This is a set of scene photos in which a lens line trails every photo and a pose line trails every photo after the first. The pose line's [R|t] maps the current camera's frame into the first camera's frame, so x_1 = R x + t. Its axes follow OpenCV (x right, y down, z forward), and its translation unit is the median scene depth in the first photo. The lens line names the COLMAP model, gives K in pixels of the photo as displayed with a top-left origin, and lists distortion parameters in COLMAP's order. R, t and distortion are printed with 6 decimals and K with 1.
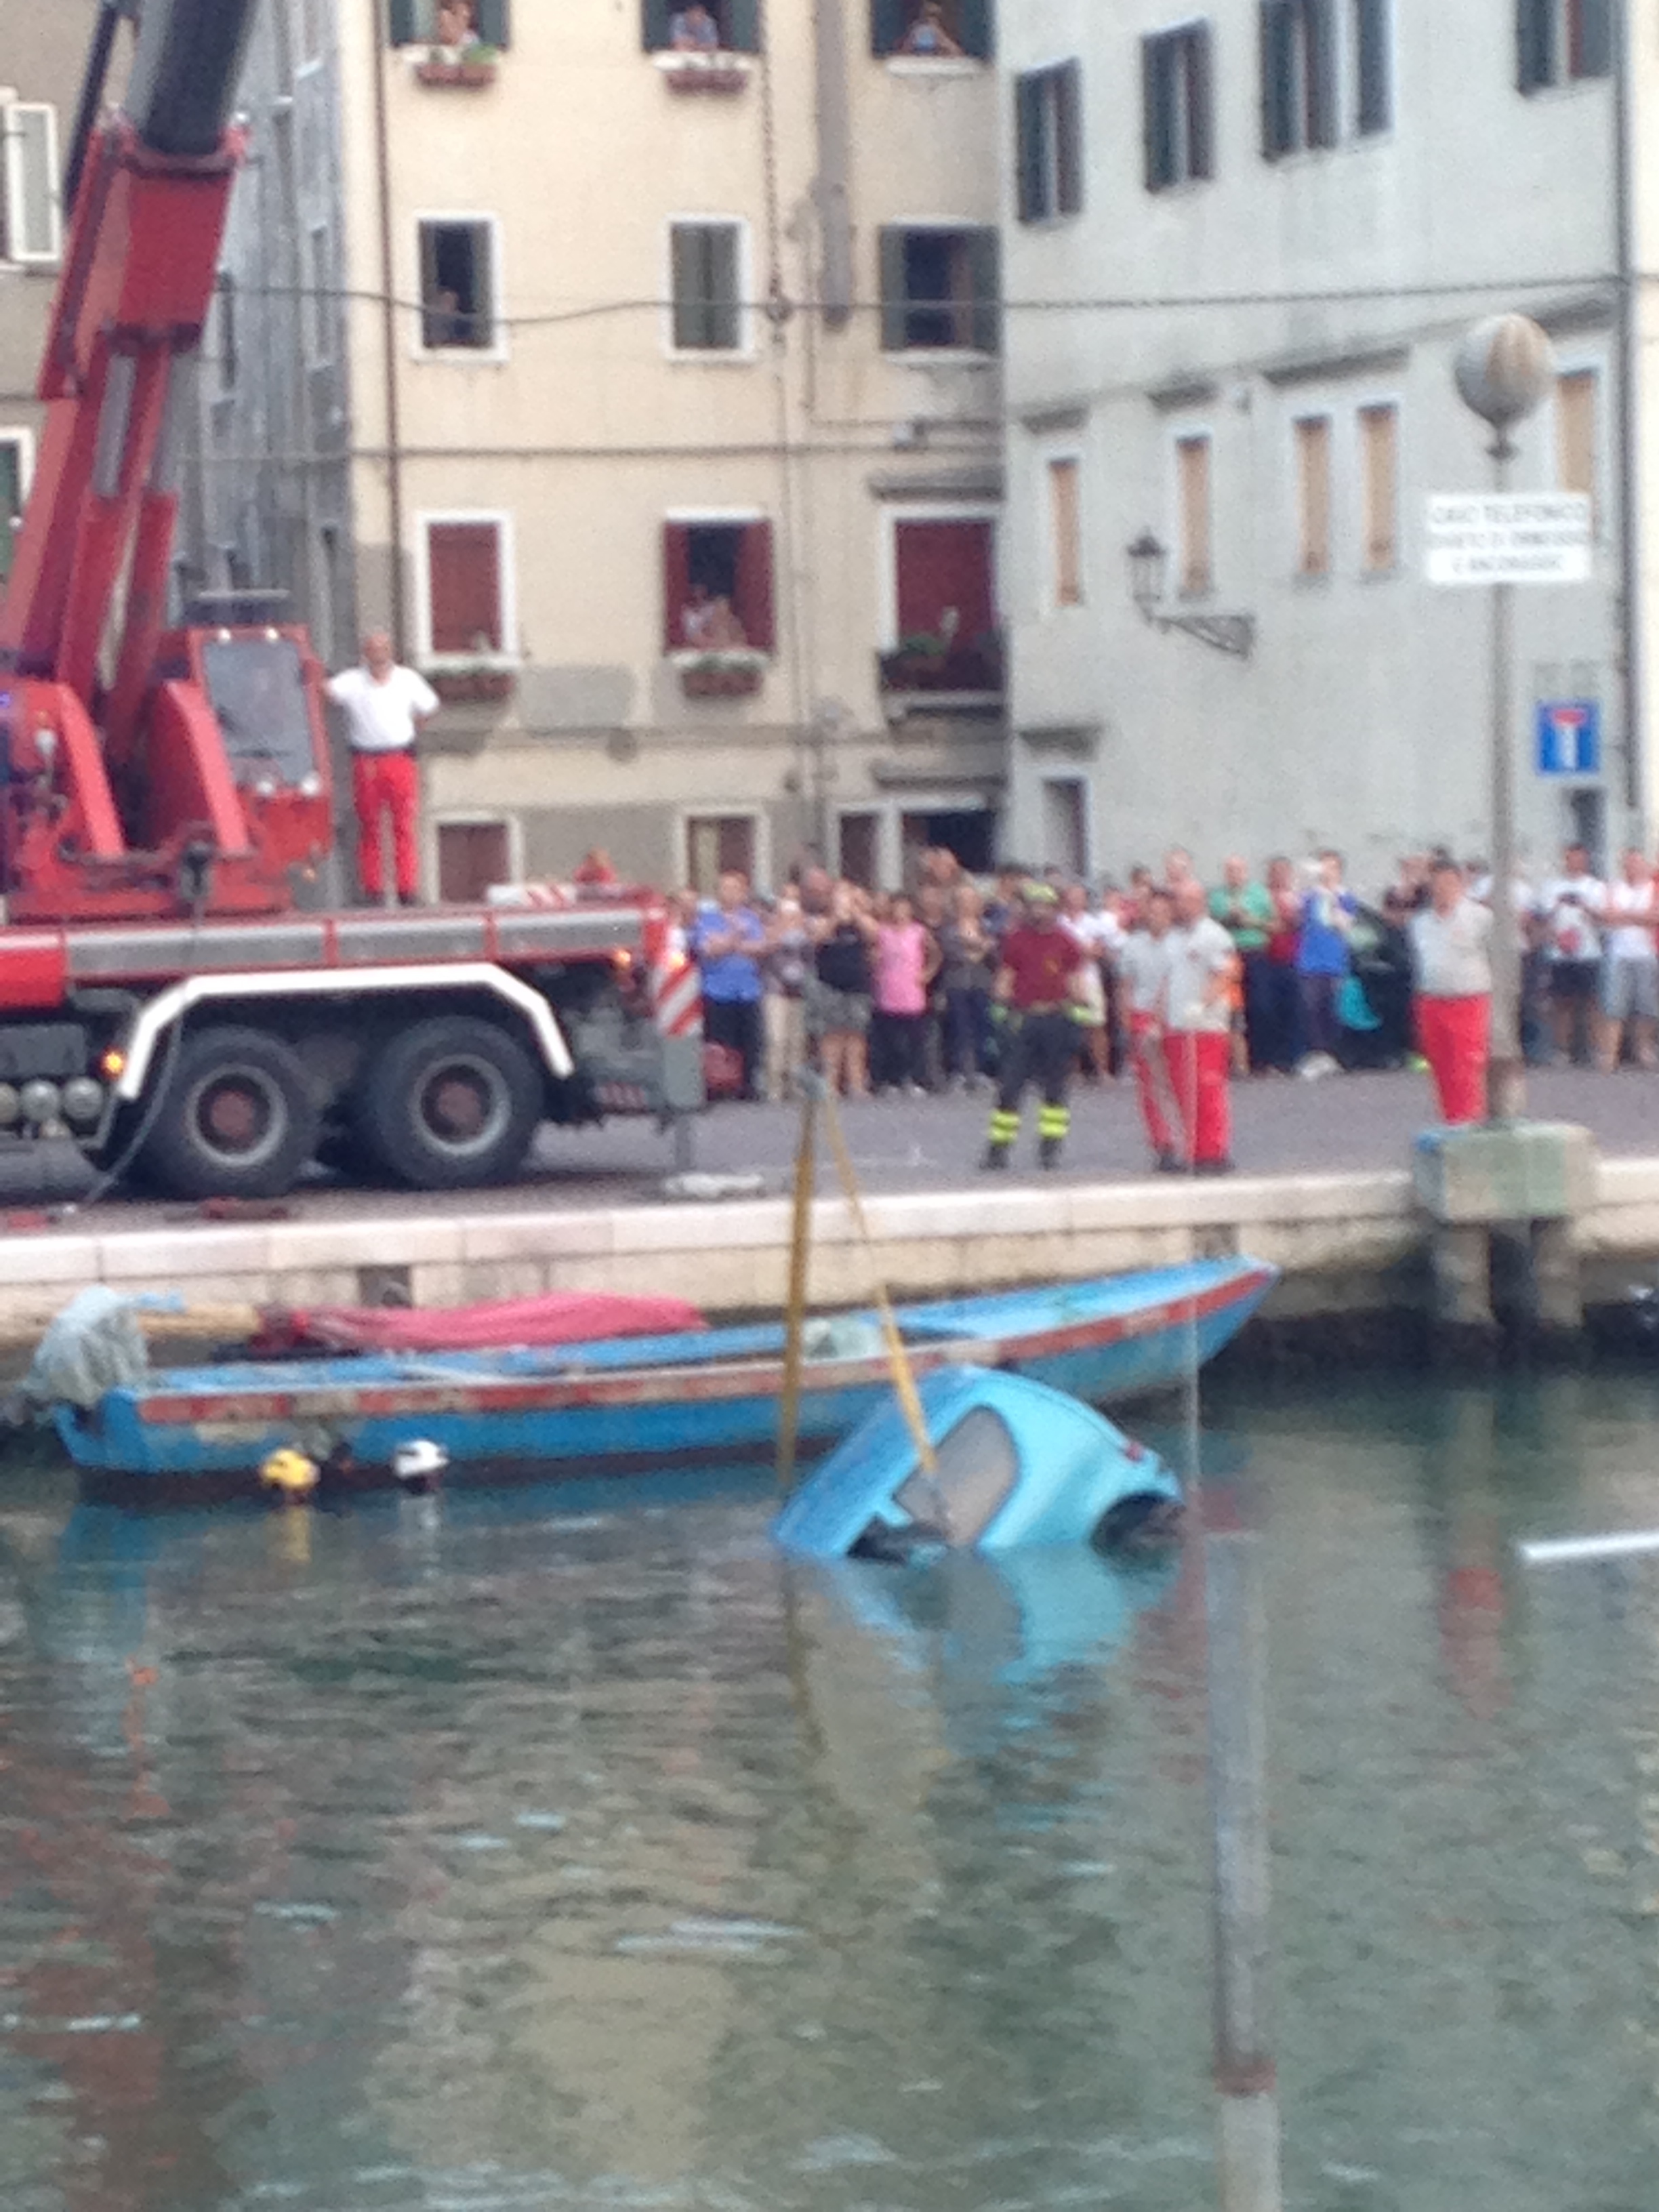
lens RADIAL K [[6566.5, 0, 737.0], [0, 6566.5, 1157.0], [0, 0, 1]] dist [0.144682, 0.000000]
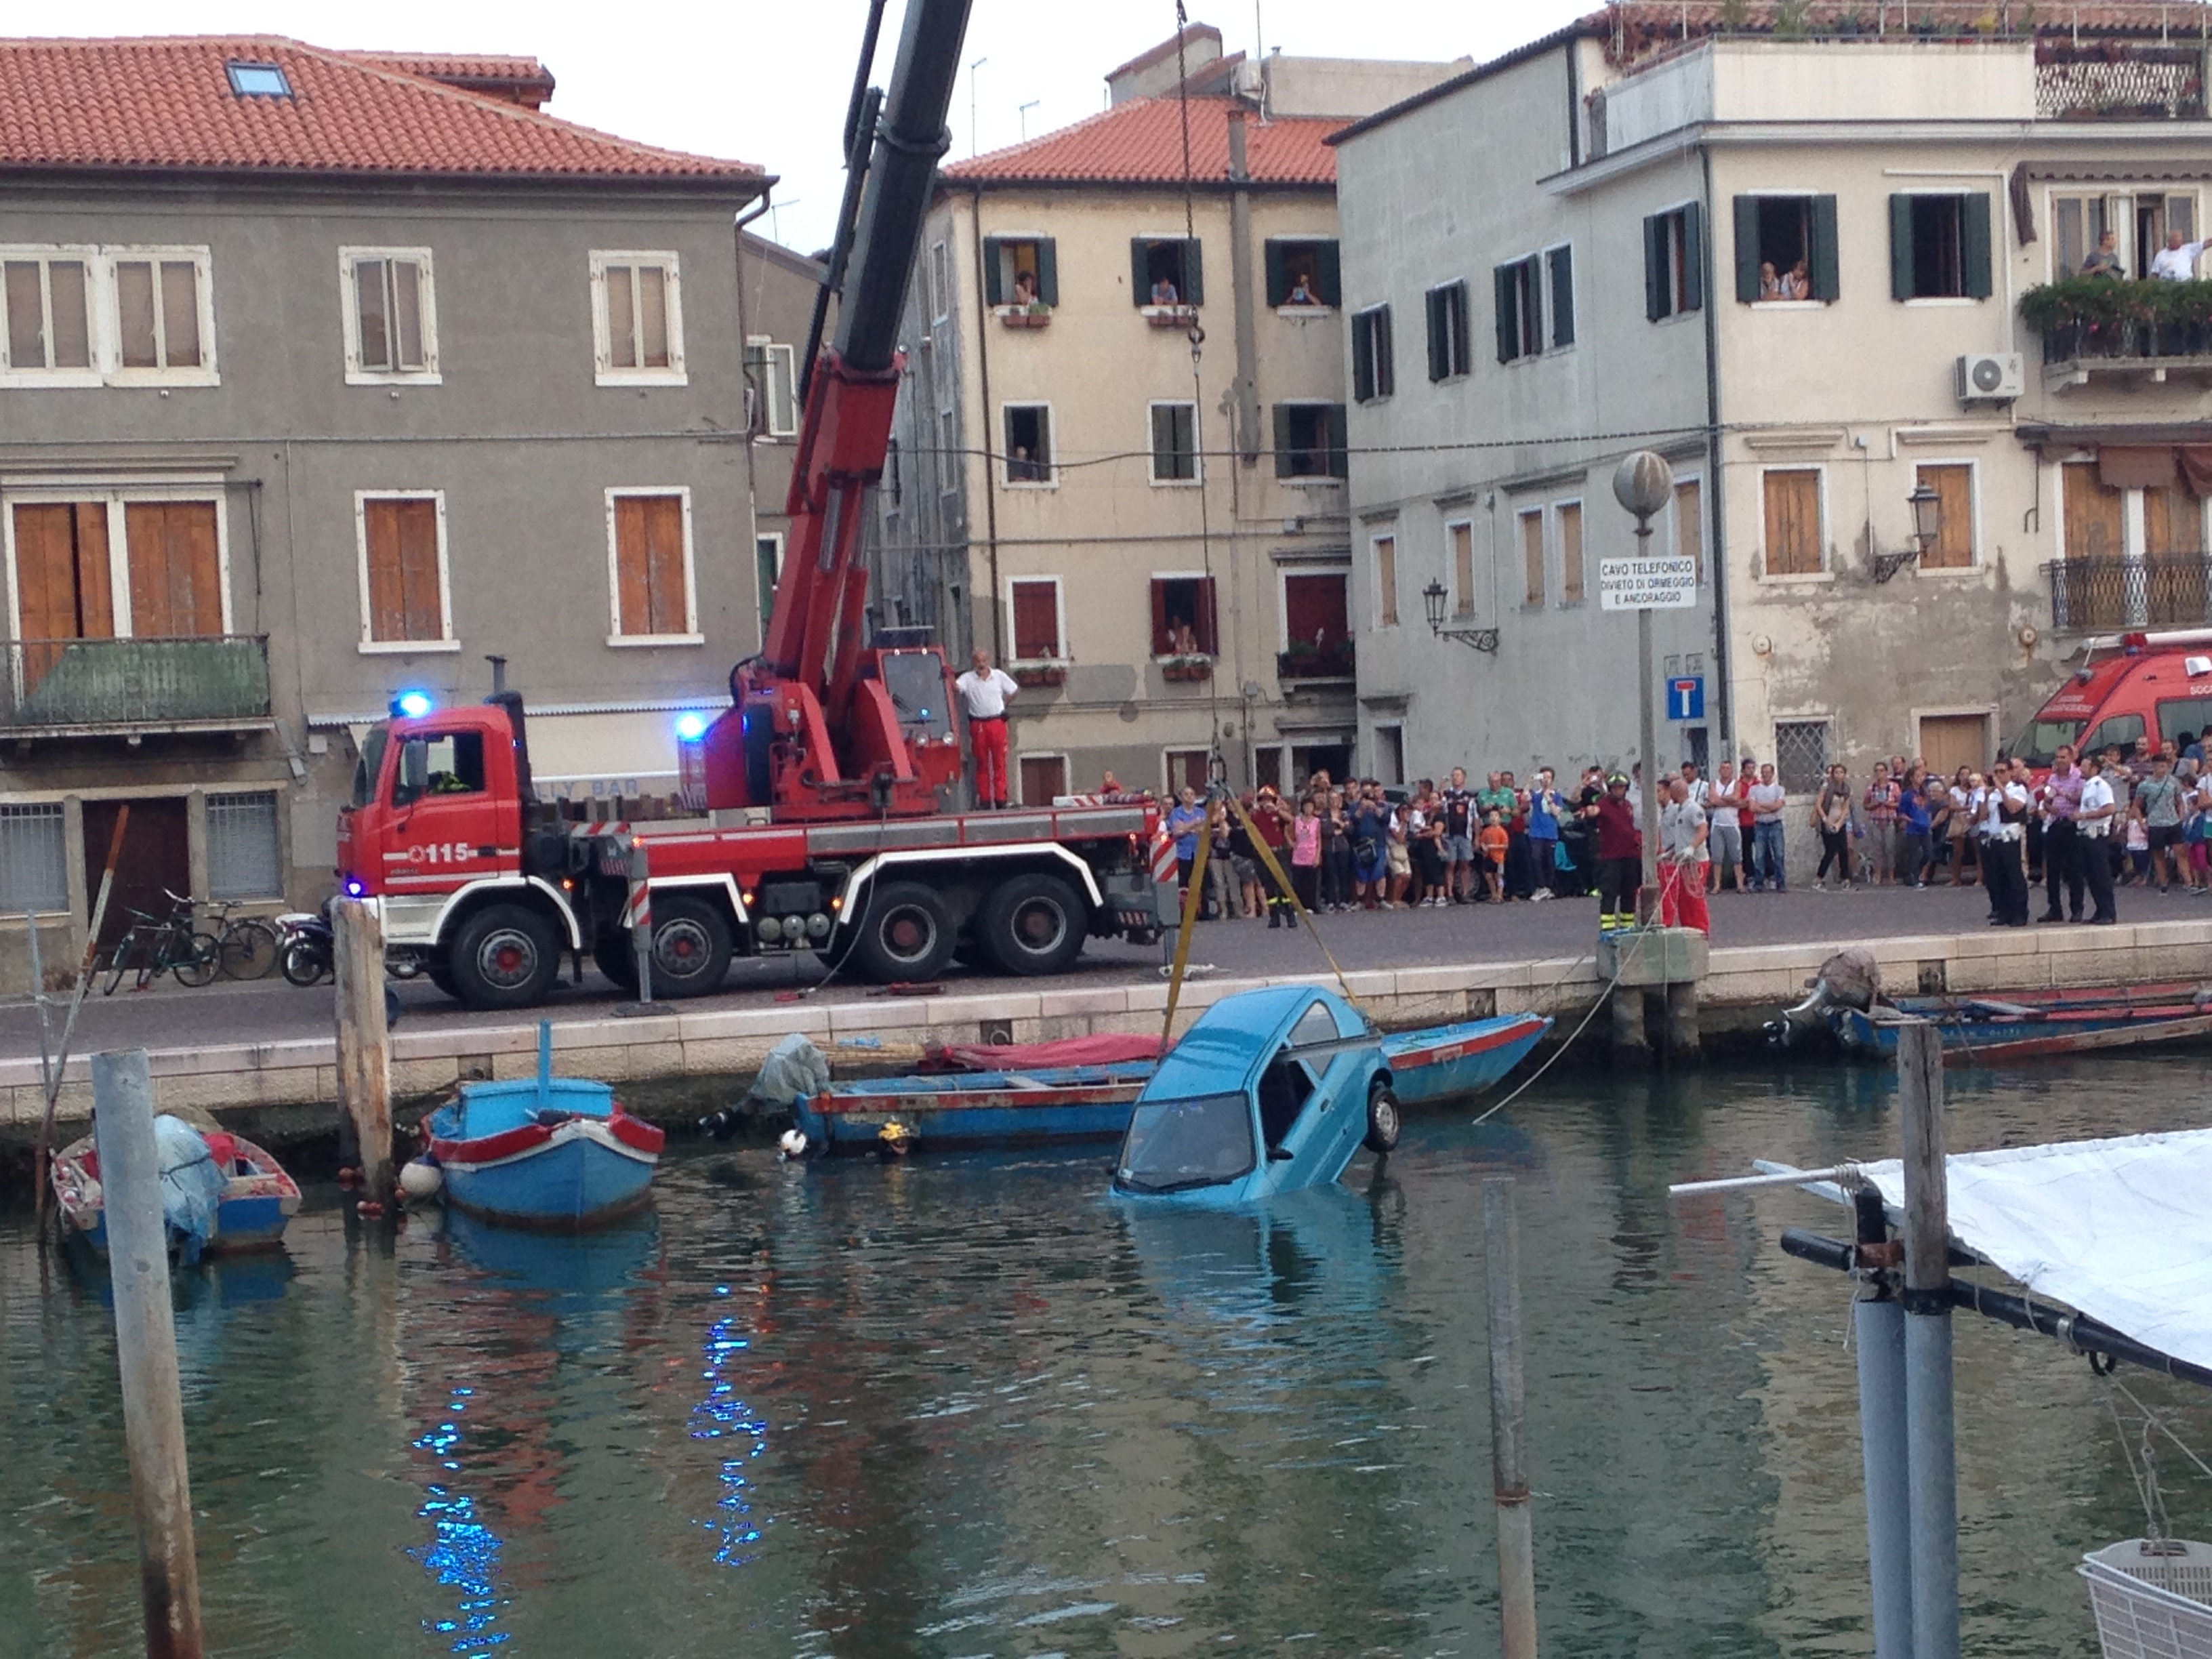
lens RADIAL K [[3867.9, 0, 1112.0], [0, 3867.9, 862.4], [0, 0, 1]] dist [0.189732, 0.000000]
pose [[0.999626, -0.015927, -0.022209, -0.000351], [0.015424, 0.999625, -0.022620, -0.000836], [0.022561, 0.022269, 0.999497, -0.004138]]
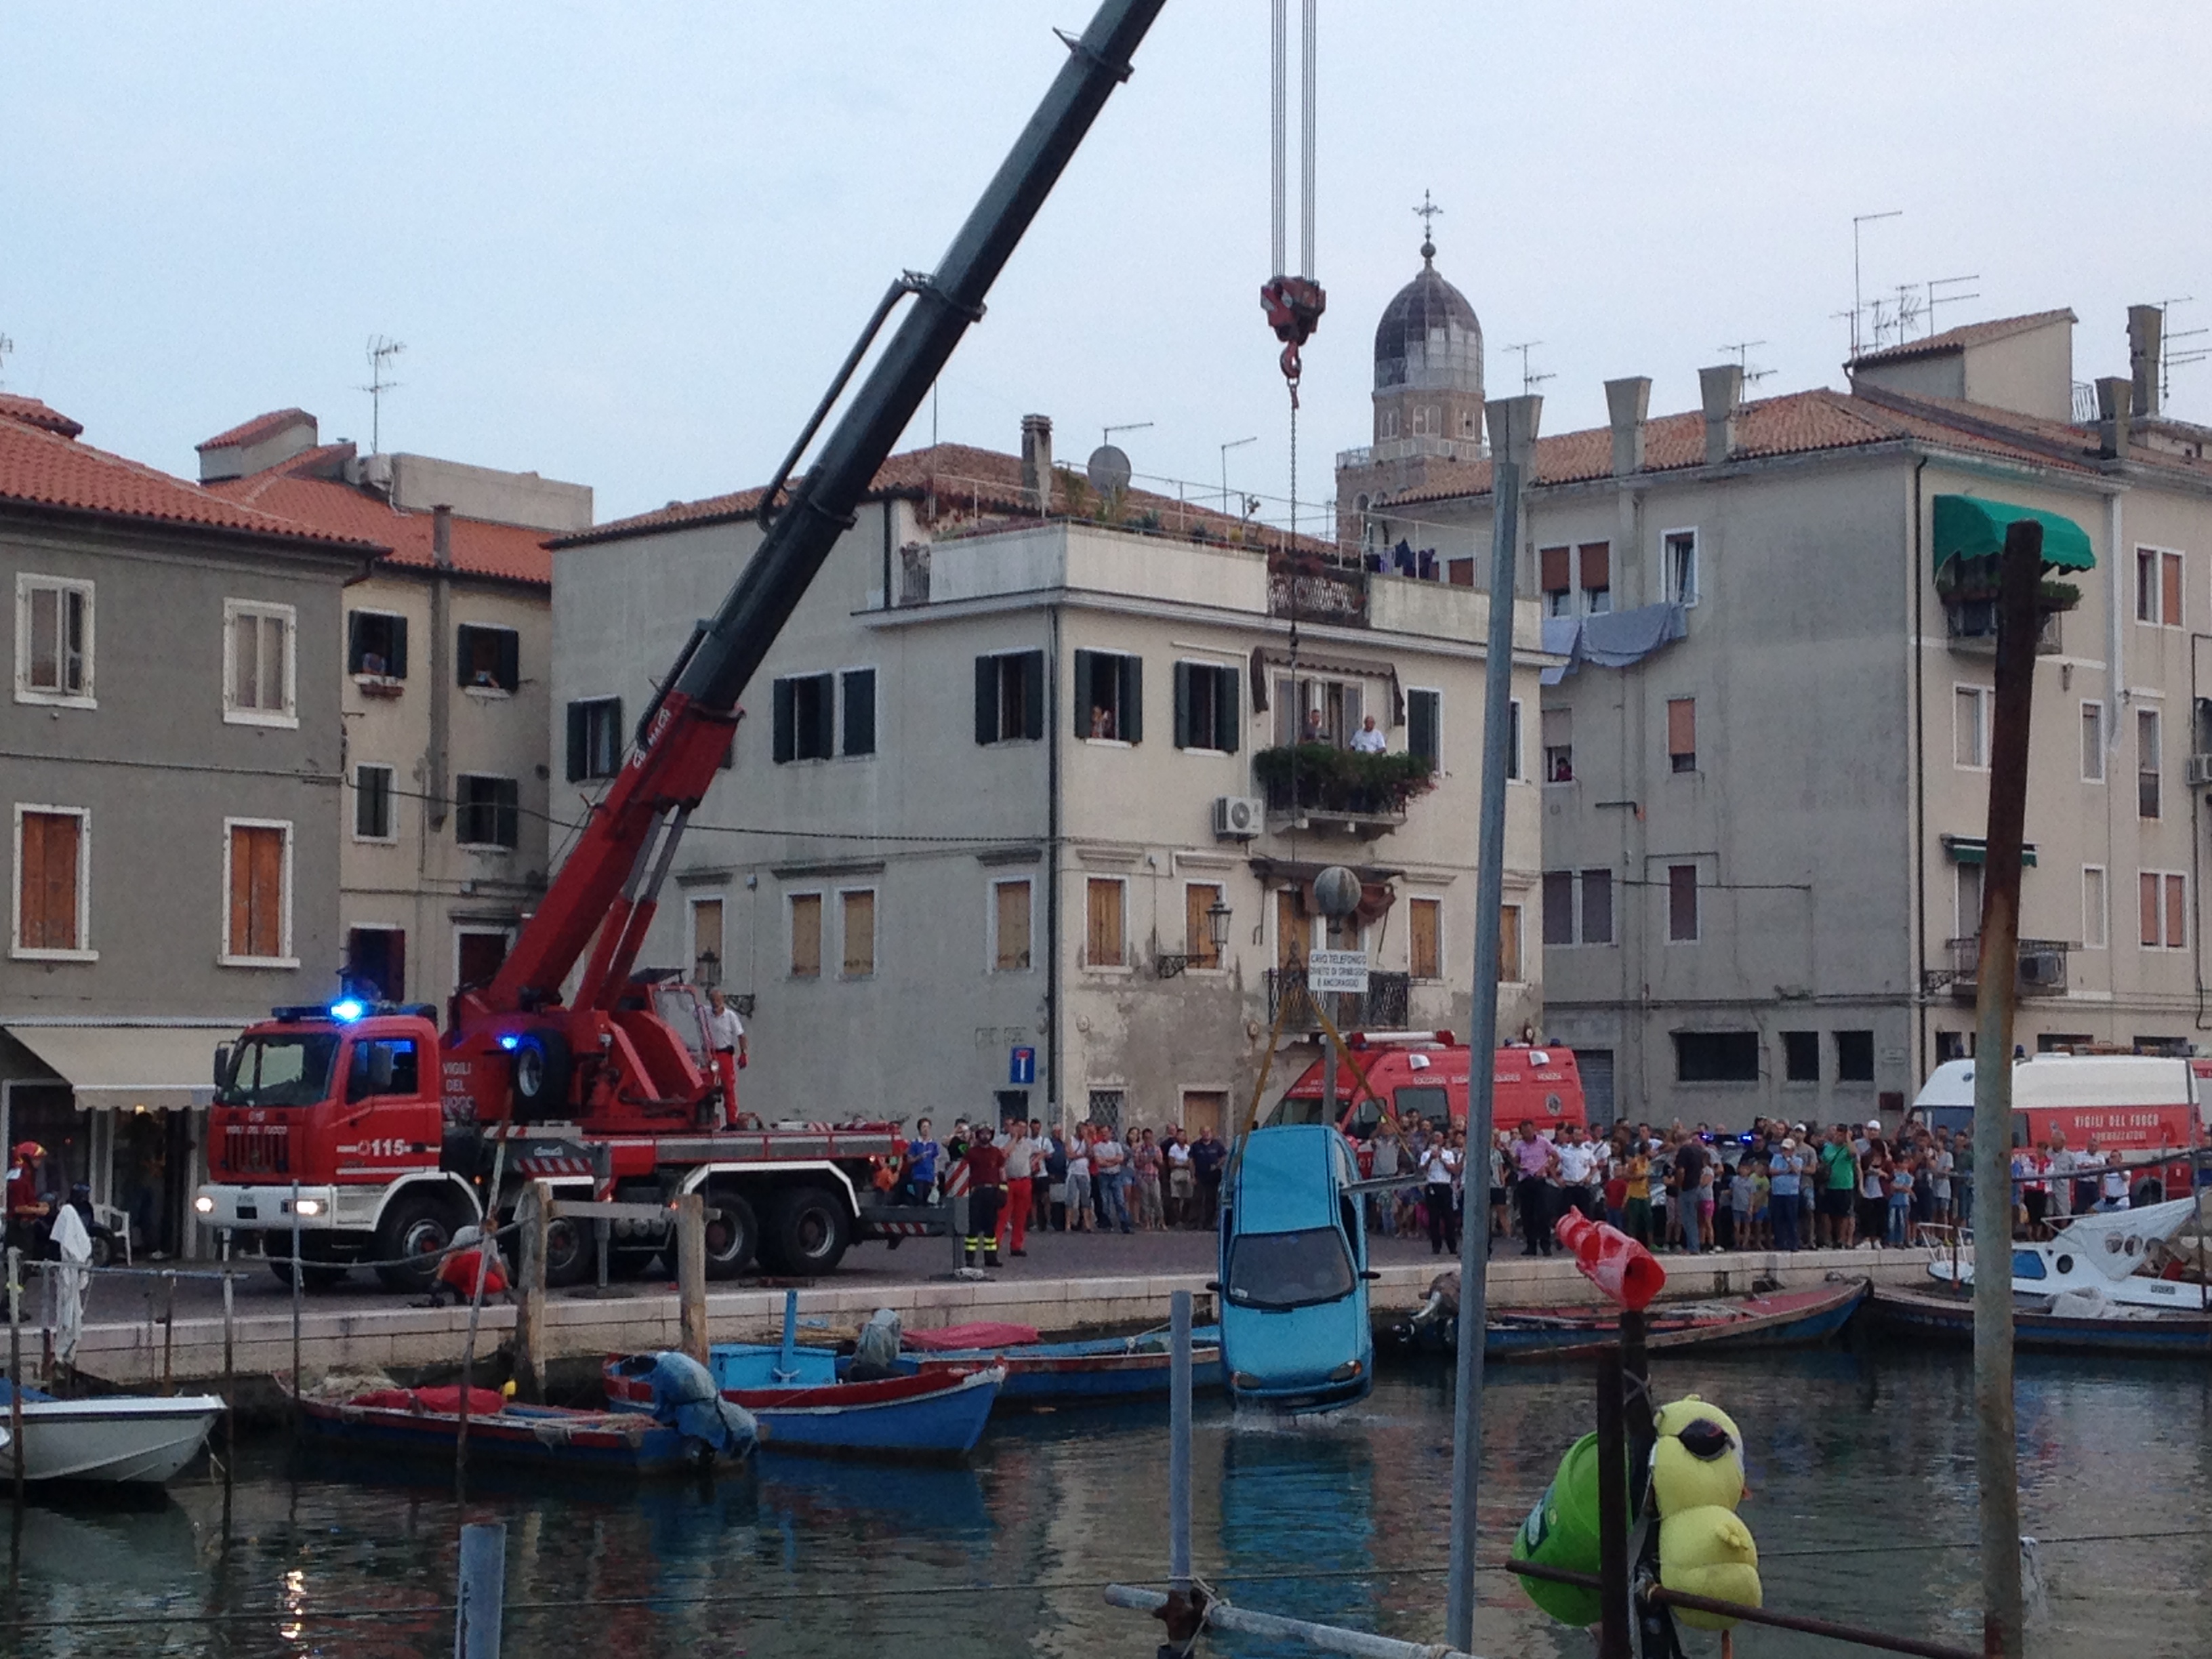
lens RADIAL K [[3923.6, 0, 1093.2], [0, 3923.6, 853.2], [0, 0, 1]] dist [0.193523, 0.000000]
pose [[0.897468, 0.058915, 0.437126, -0.375200], [-0.005722, 0.992511, -0.122019, 0.017454], [-0.441042, 0.107007, 0.891085, -0.074075]]
